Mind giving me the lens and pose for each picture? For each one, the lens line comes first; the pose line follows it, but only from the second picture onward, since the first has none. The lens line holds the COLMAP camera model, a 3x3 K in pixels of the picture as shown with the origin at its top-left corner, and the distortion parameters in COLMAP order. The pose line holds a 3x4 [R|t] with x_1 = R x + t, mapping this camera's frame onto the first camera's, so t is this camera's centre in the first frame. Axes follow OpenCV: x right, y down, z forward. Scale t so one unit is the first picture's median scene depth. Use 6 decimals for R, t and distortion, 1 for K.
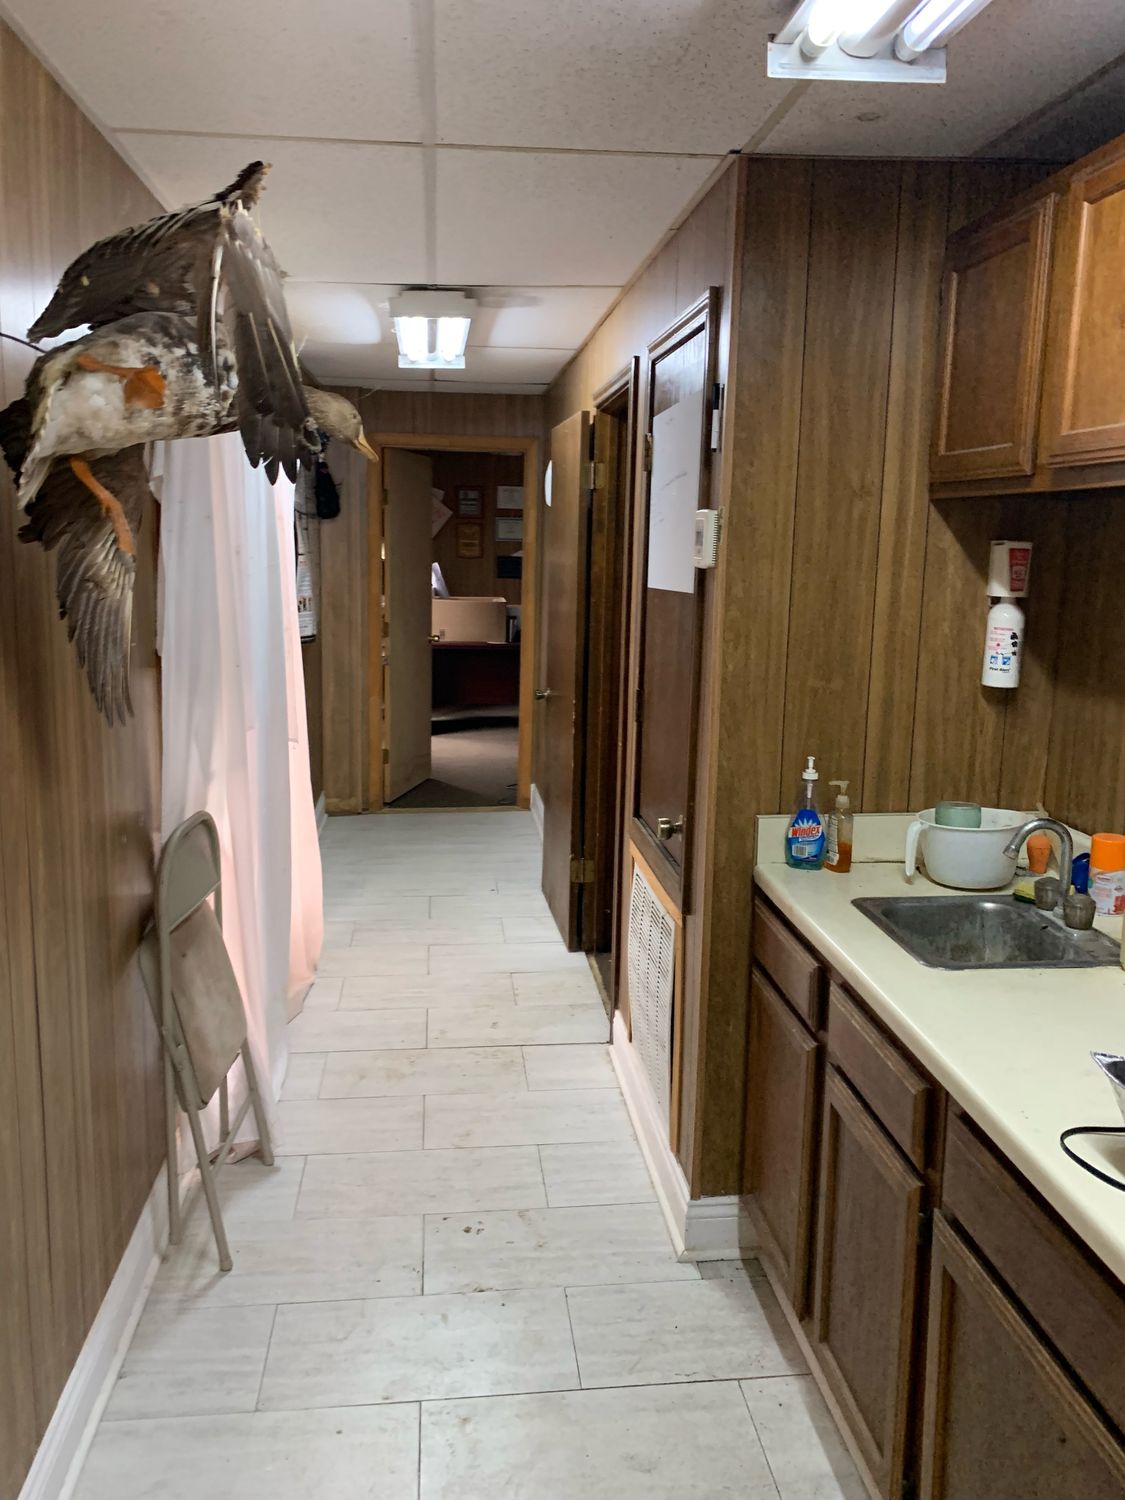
lens RADIAL K [[1139.1, 0, 560.9], [0, 1139.1, 738.2], [0, 0, 1]] dist [0.078326, -0.110194]
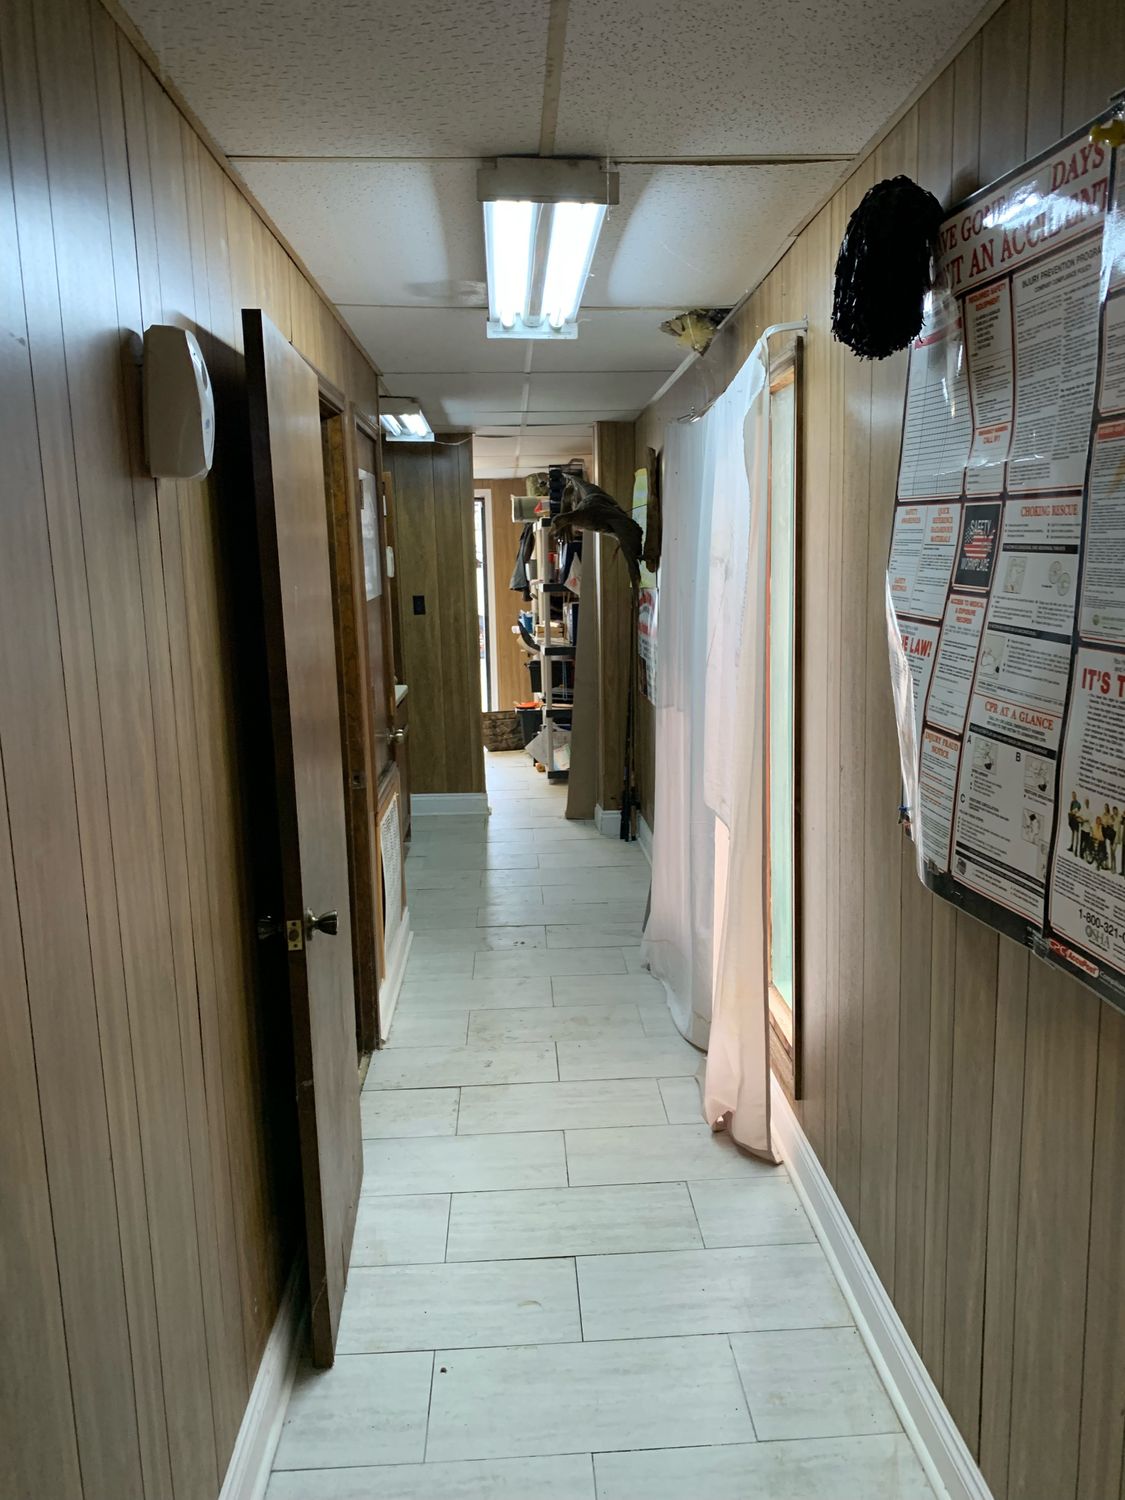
lens RADIAL K [[1139.1, 0, 560.9], [0, 1139.1, 738.2], [0, 0, 1]] dist [0.078326, -0.110194]
pose [[-0.998033, -0.003132, 0.062614, -0.275283], [0.017808, 0.943448, 0.331041, -0.510861], [-0.060110, 0.331505, -0.941537, 2.796312]]
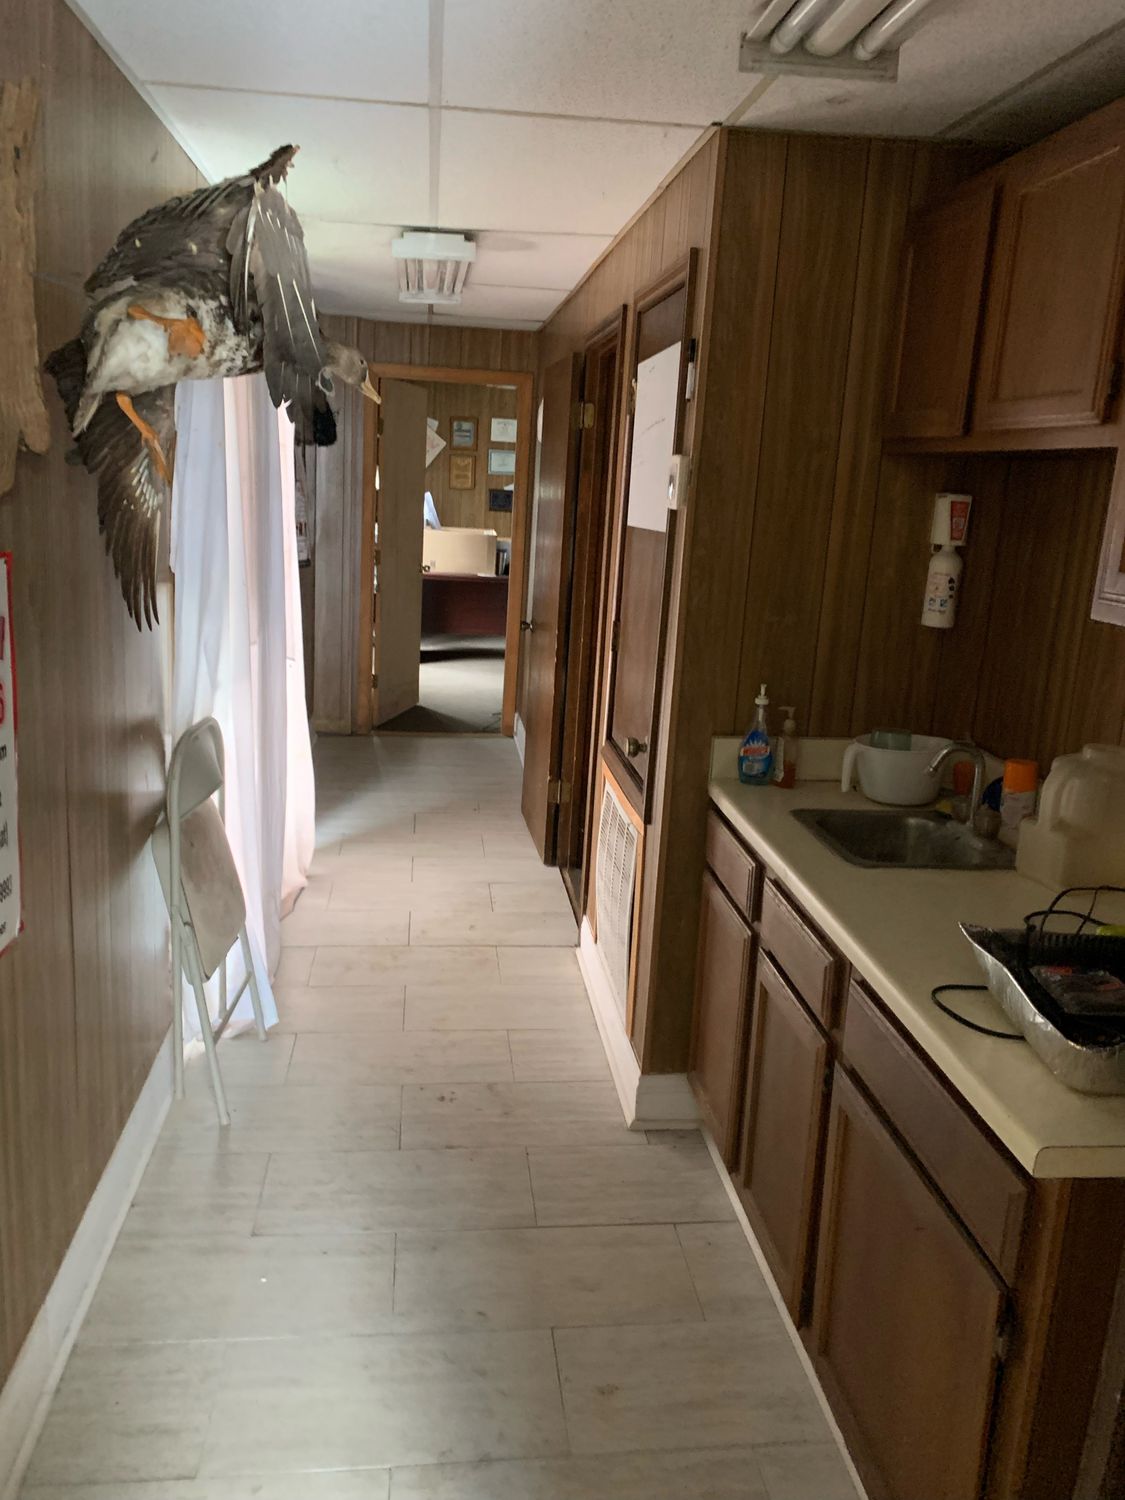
lens RADIAL K [[1132.2, 0, 560.4], [0, 1132.2, 724.8], [0, 0, 1]] dist [0.099688, -0.145833]
pose [[0.999354, 0.033666, 0.012584, 0.008728], [-0.034198, 0.998413, 0.044737, 0.012677], [-0.011058, -0.045139, 0.998920, -0.100209]]
